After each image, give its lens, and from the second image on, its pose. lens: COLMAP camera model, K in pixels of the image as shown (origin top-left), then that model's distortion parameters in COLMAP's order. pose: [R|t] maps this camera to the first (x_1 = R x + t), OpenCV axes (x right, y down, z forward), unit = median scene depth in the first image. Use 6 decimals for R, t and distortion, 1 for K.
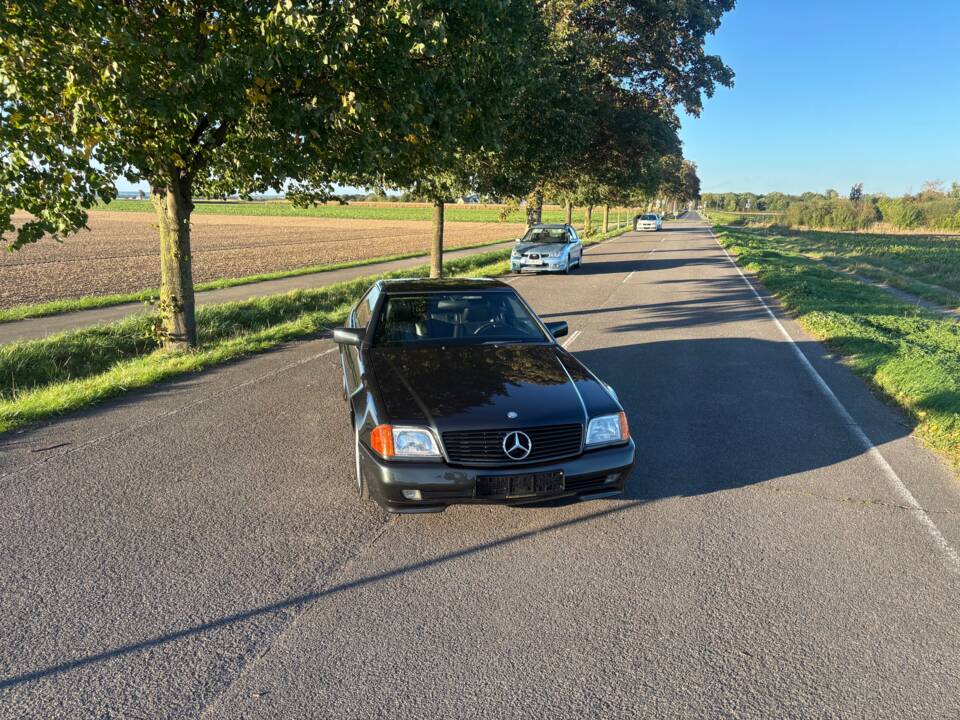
lens RADIAL K [[727.1, 0, 473.7], [0, 727.1, 374.3], [0, 0, 1]] dist [0.046074, -0.040763]
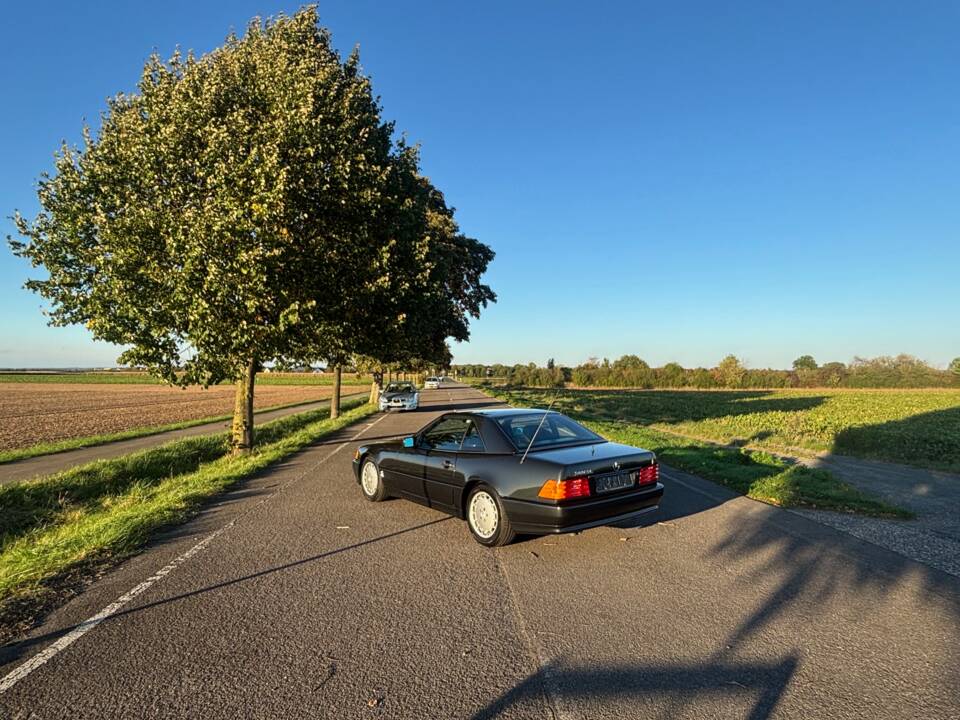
lens RADIAL K [[560.1, 0, 478.3], [0, 560.1, 355.7], [0, 0, 1]] dist [0.021122, -0.022876]
pose [[0.939994, 0.002863, 0.341179, -0.130339], [0.084755, 0.966661, -0.241624, 0.038738], [-0.330496, 0.256042, 0.908413, -0.136385]]
